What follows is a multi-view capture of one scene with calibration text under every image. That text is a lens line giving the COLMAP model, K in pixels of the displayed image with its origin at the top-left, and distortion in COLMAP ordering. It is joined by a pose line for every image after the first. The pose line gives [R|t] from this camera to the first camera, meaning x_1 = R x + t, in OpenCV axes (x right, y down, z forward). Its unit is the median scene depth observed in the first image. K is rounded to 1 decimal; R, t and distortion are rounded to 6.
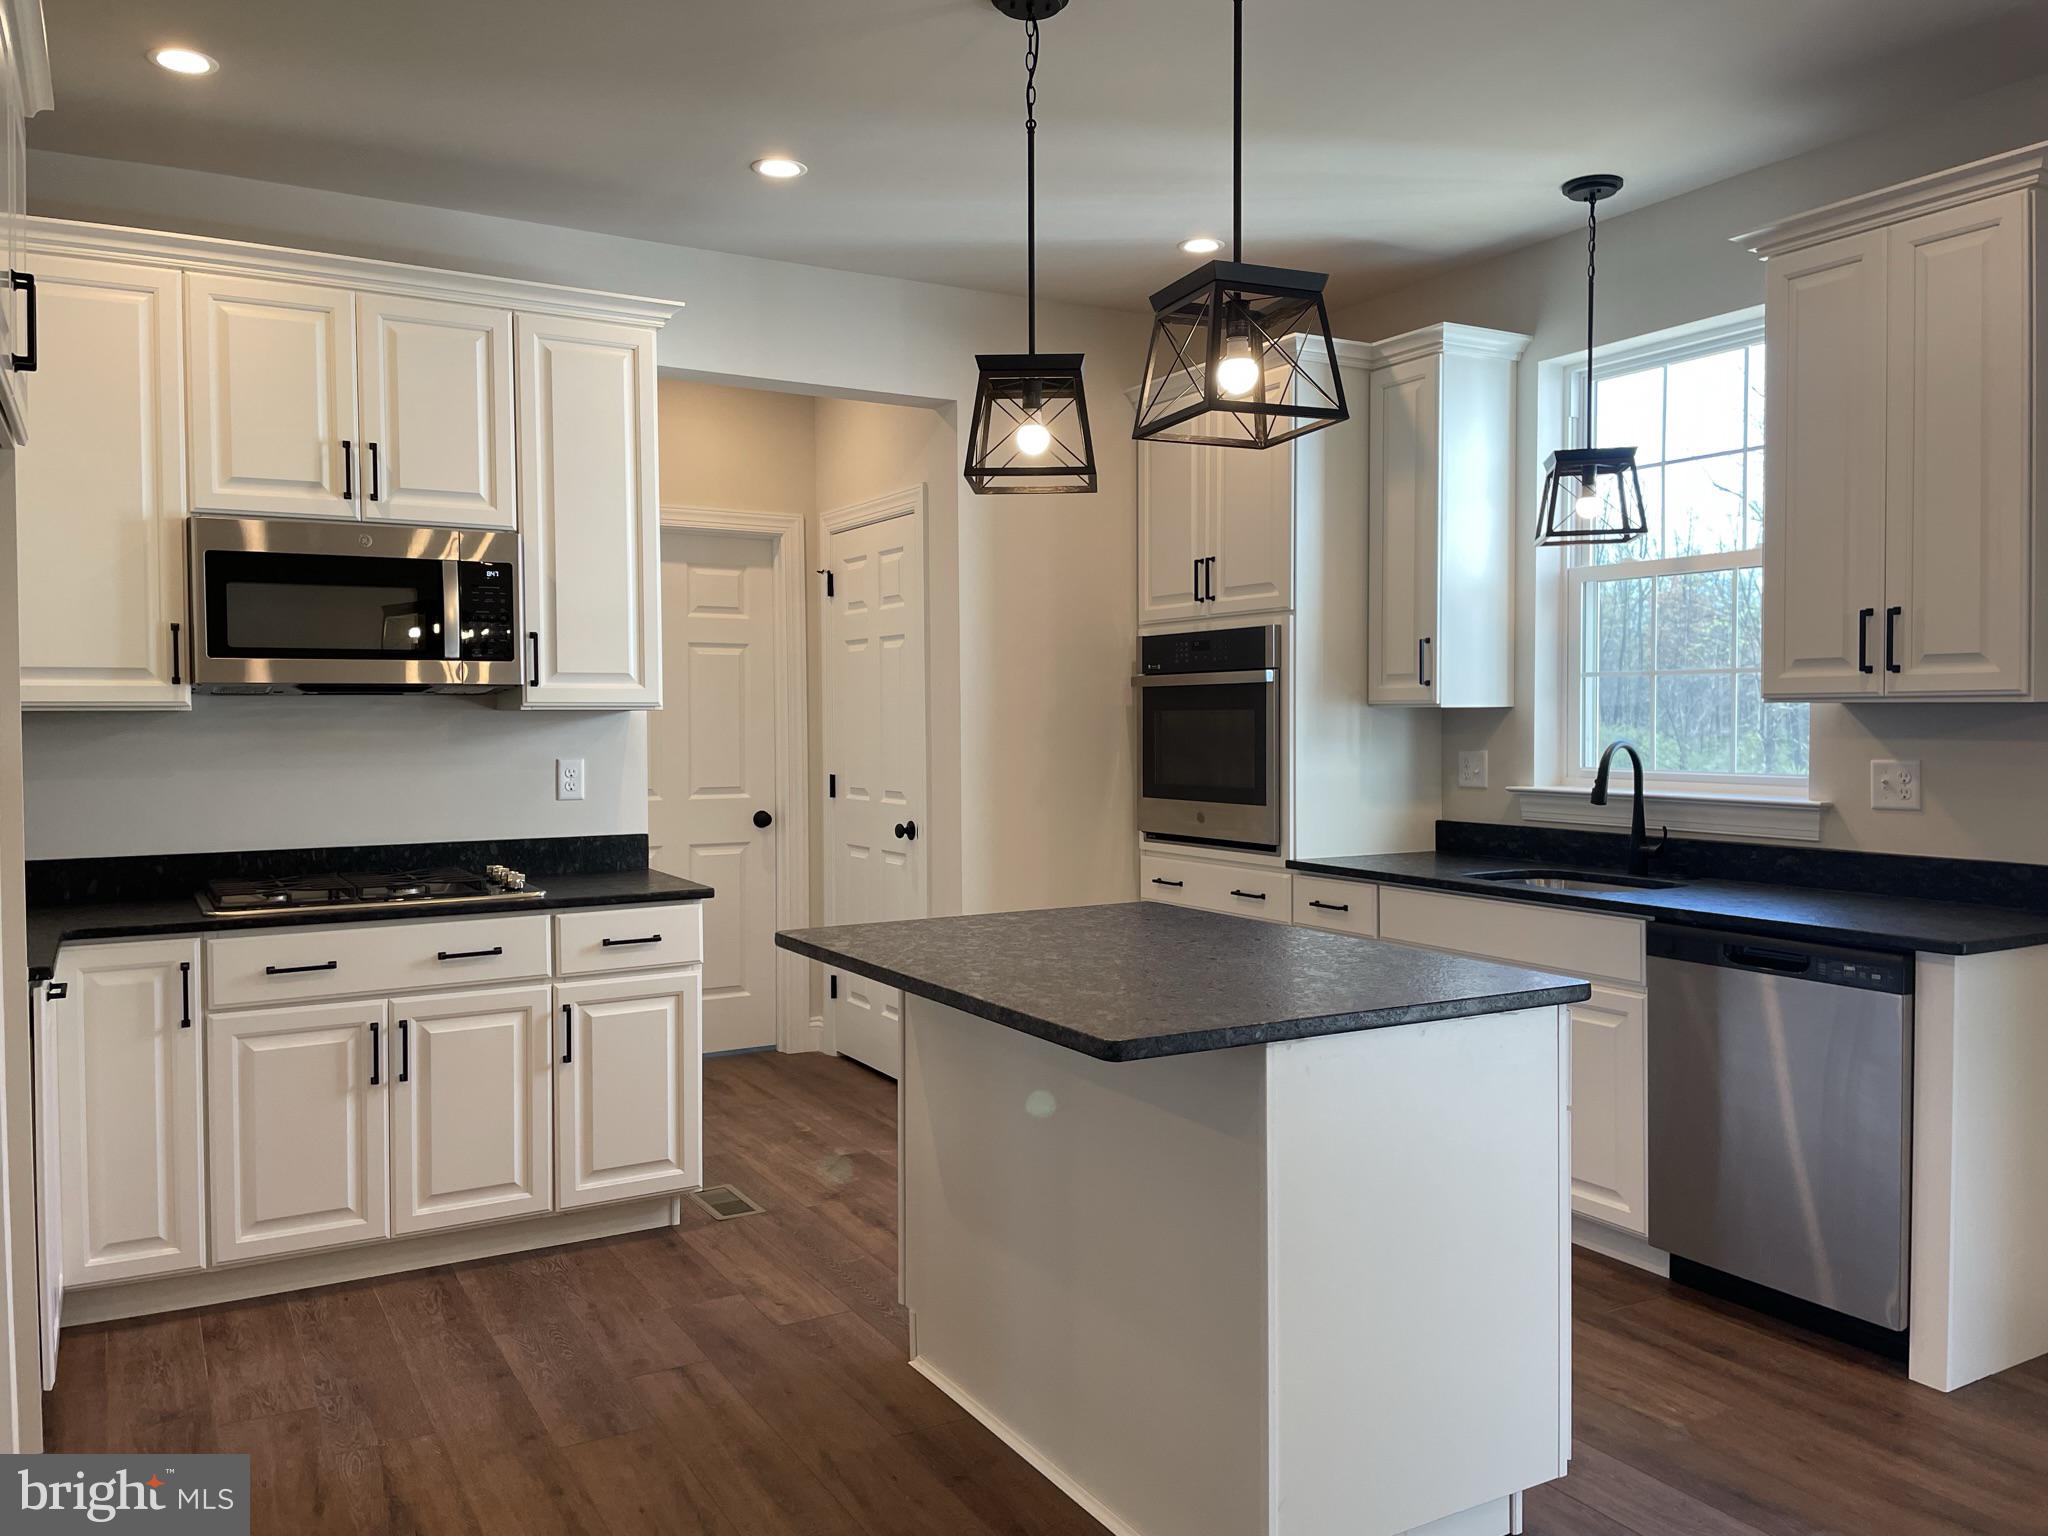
lens RADIAL K [[1556.0, 0, 1031.2], [0, 1556.0, 765.7], [0, 0, 1]] dist [0.001363, -0.000218]
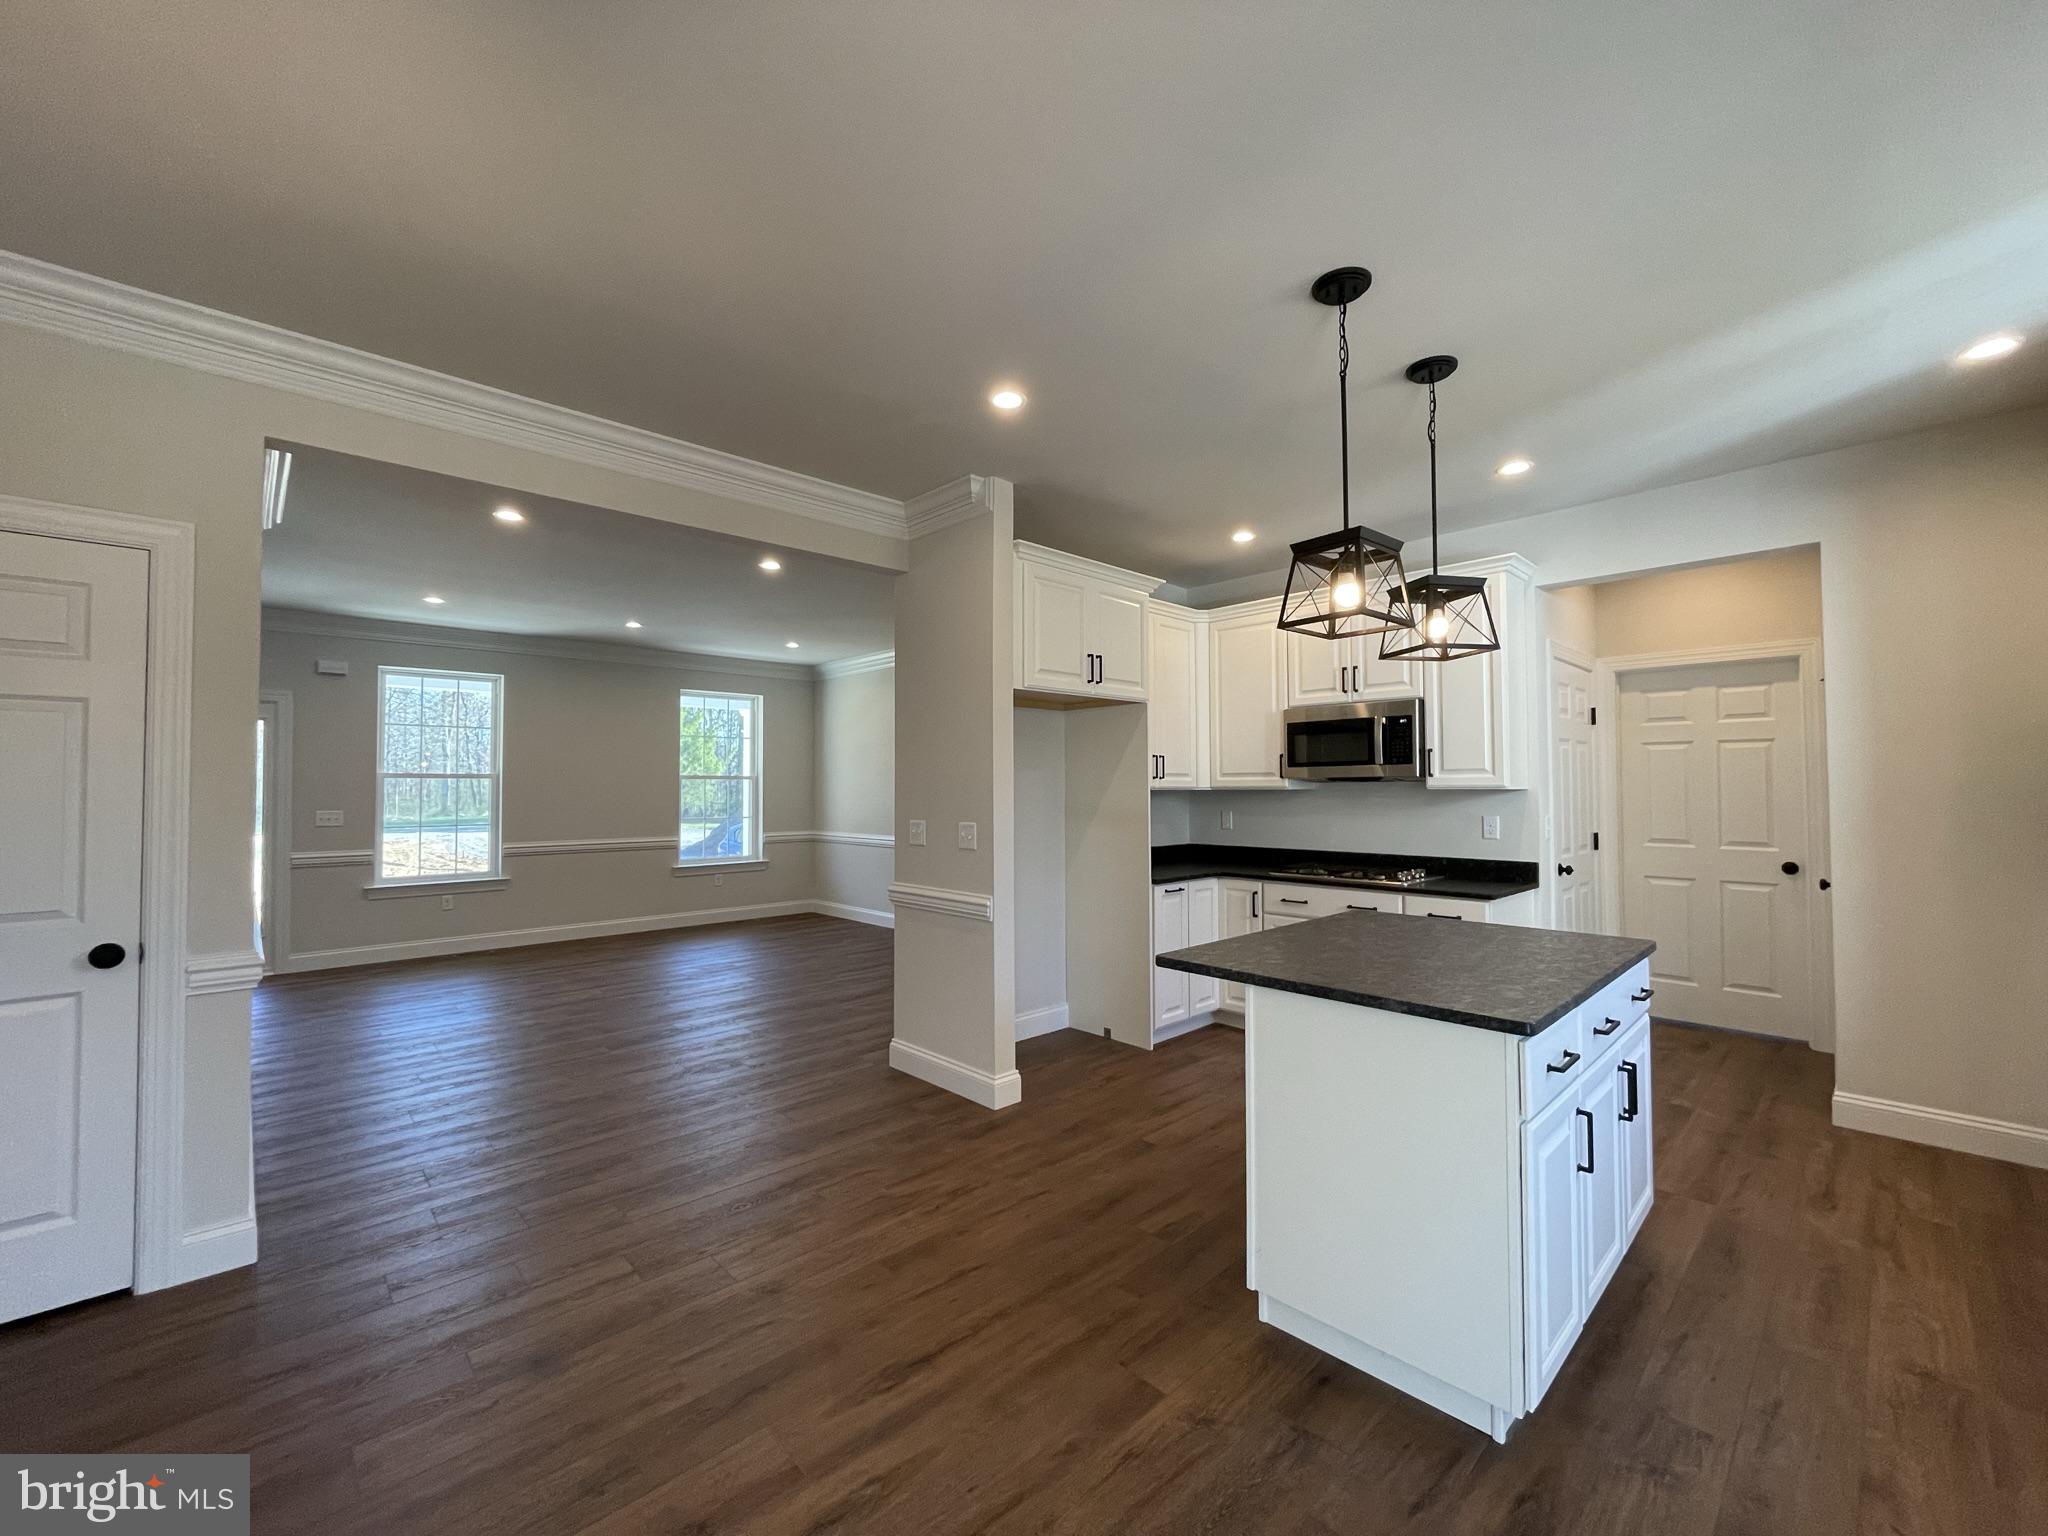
lens RADIAL K [[830.0, 0, 1026.1], [0, 830.0, 774.2], [0, 0, 1]] dist [-0.002888, 0.000787]
pose [[0.211771, -0.014782, -0.977208, 0.607681], [-0.028301, 0.999374, -0.021251, -0.019811], [0.976909, 0.032157, 0.211220, 0.317601]]
